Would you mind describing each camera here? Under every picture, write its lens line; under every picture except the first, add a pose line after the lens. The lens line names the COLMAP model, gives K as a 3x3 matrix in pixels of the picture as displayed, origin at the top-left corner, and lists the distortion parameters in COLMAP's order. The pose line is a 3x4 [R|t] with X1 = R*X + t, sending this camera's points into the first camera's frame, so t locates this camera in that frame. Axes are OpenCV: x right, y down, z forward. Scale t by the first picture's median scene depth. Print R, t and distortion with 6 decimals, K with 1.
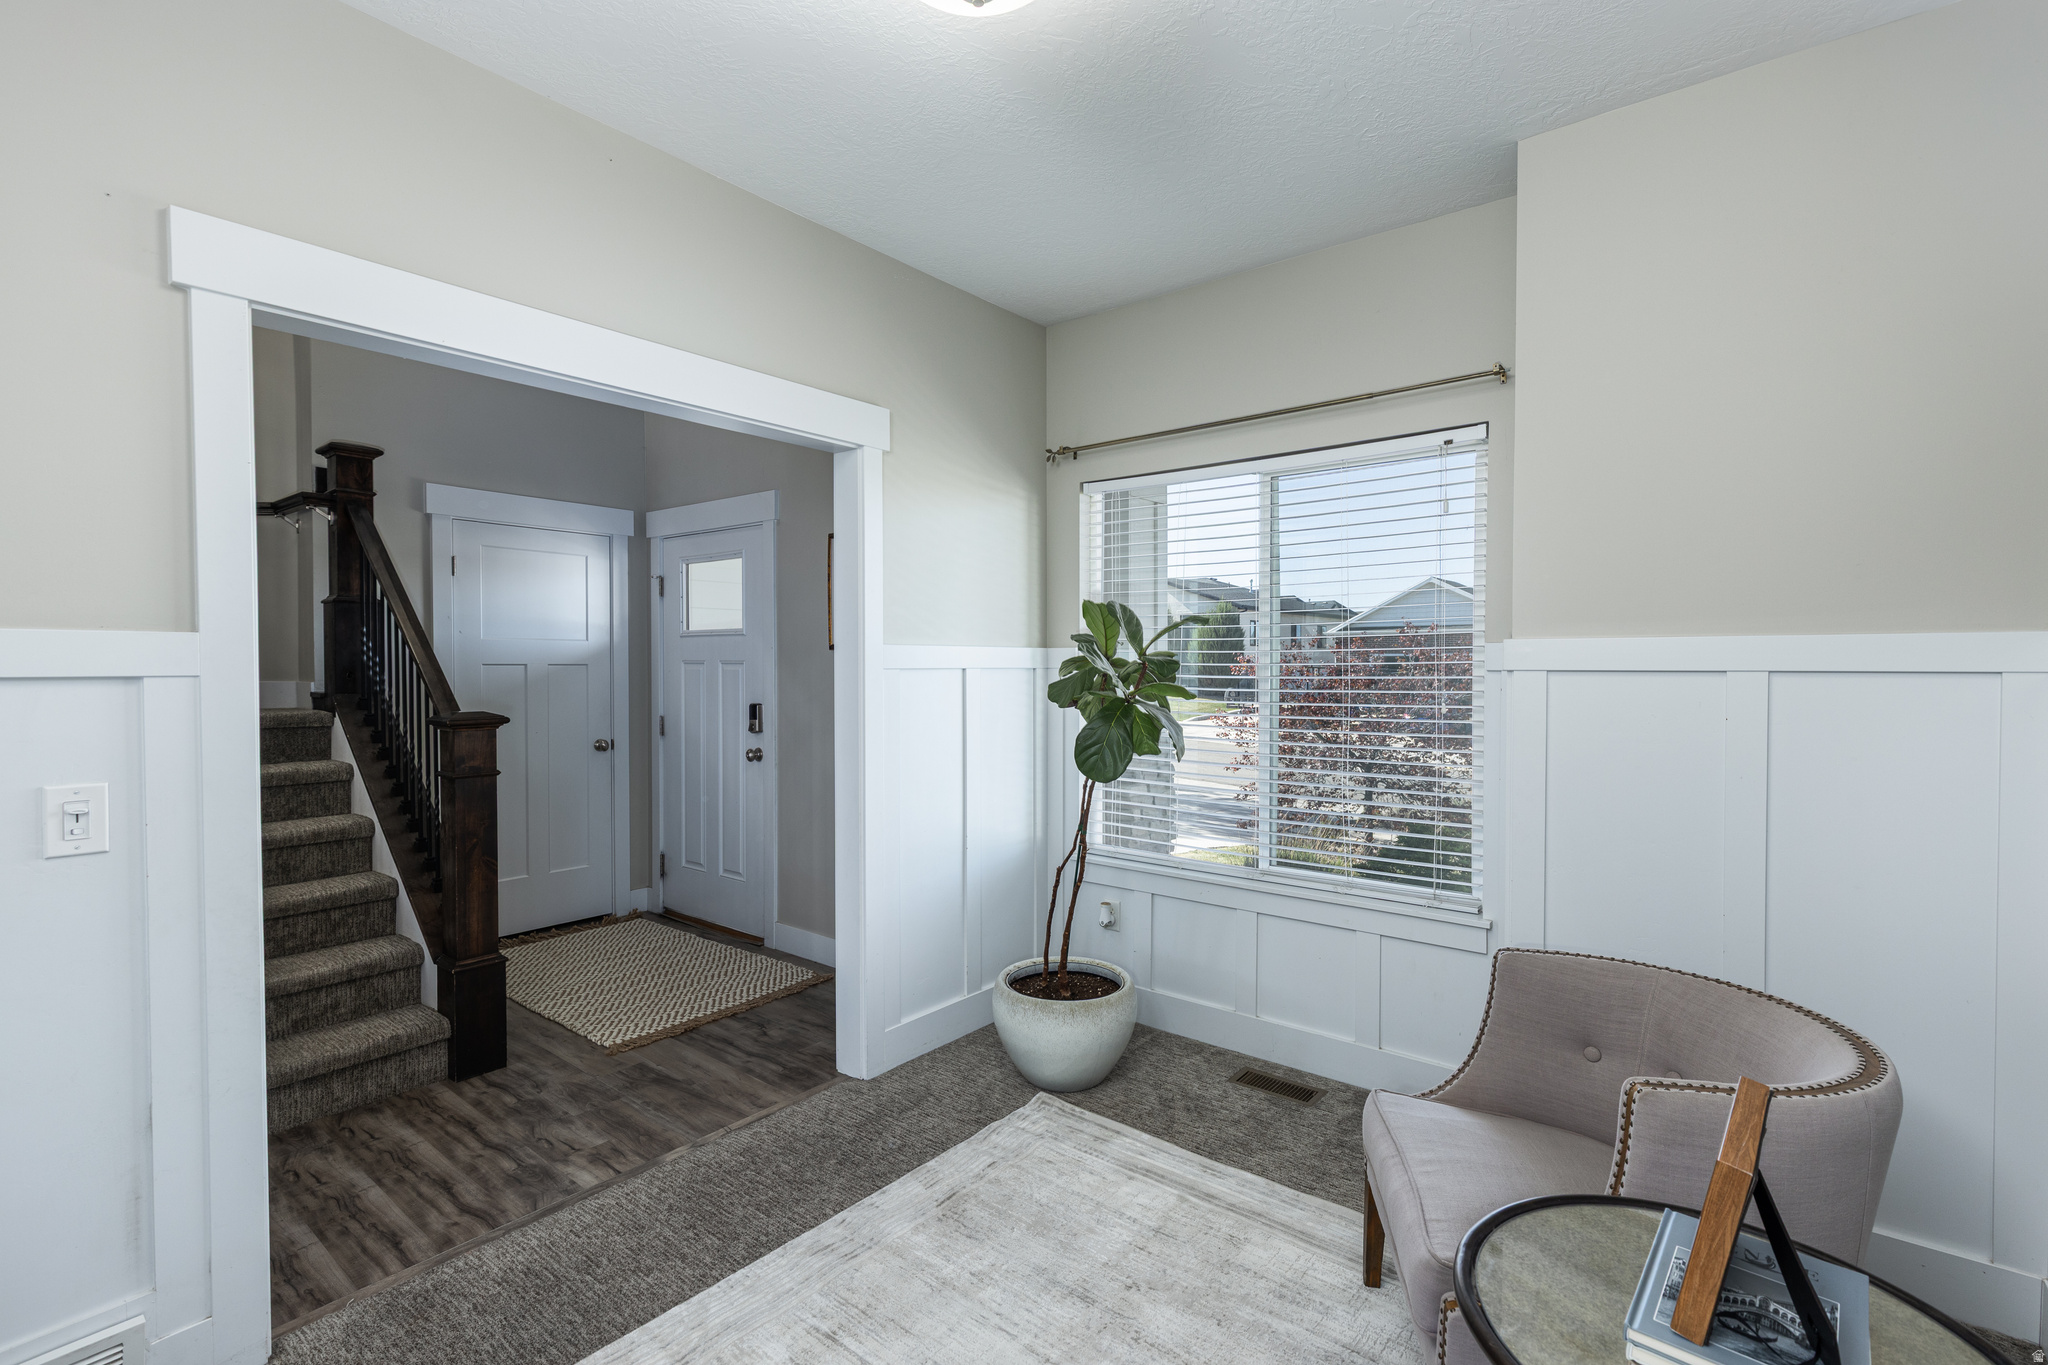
lens RADIAL K [[931.1, 0, 1014.8], [0, 931.1, 691.0], [0, 0, 1]] dist [0.004639, 0.001652]
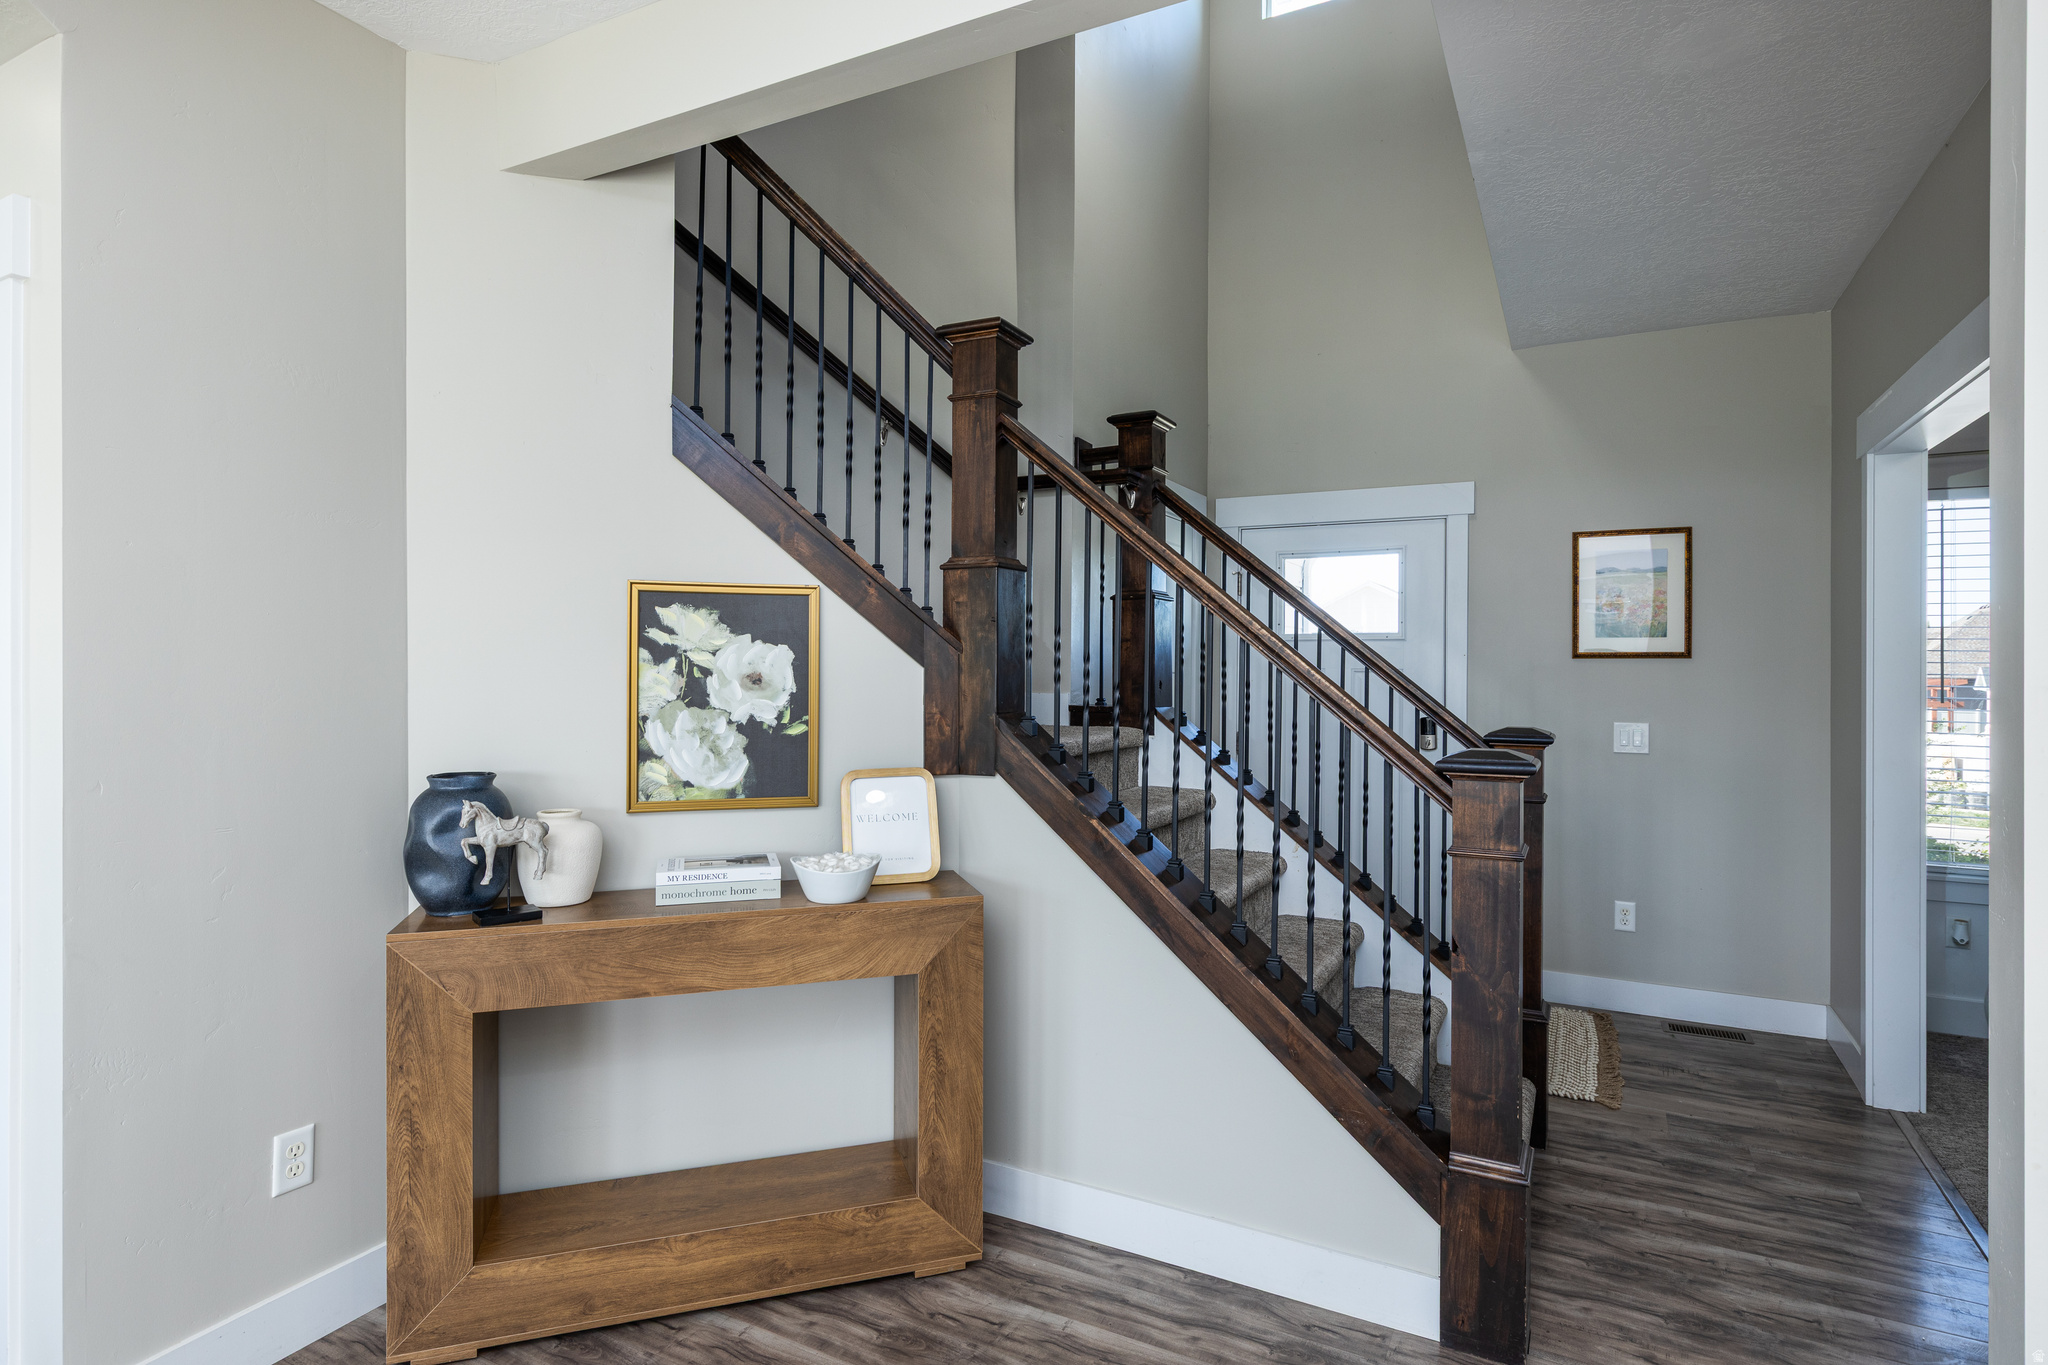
lens RADIAL K [[1072.5, 0, 1033.9], [0, 1072.5, 666.2], [0, 0, 1]] dist [0.013096, 0.001038]
pose [[0.978786, 0.006368, 0.204787, -1.276672], [-0.000561, 0.999596, -0.028403, -0.008133], [-0.204885, 0.027685, 0.978394, 0.087922]]
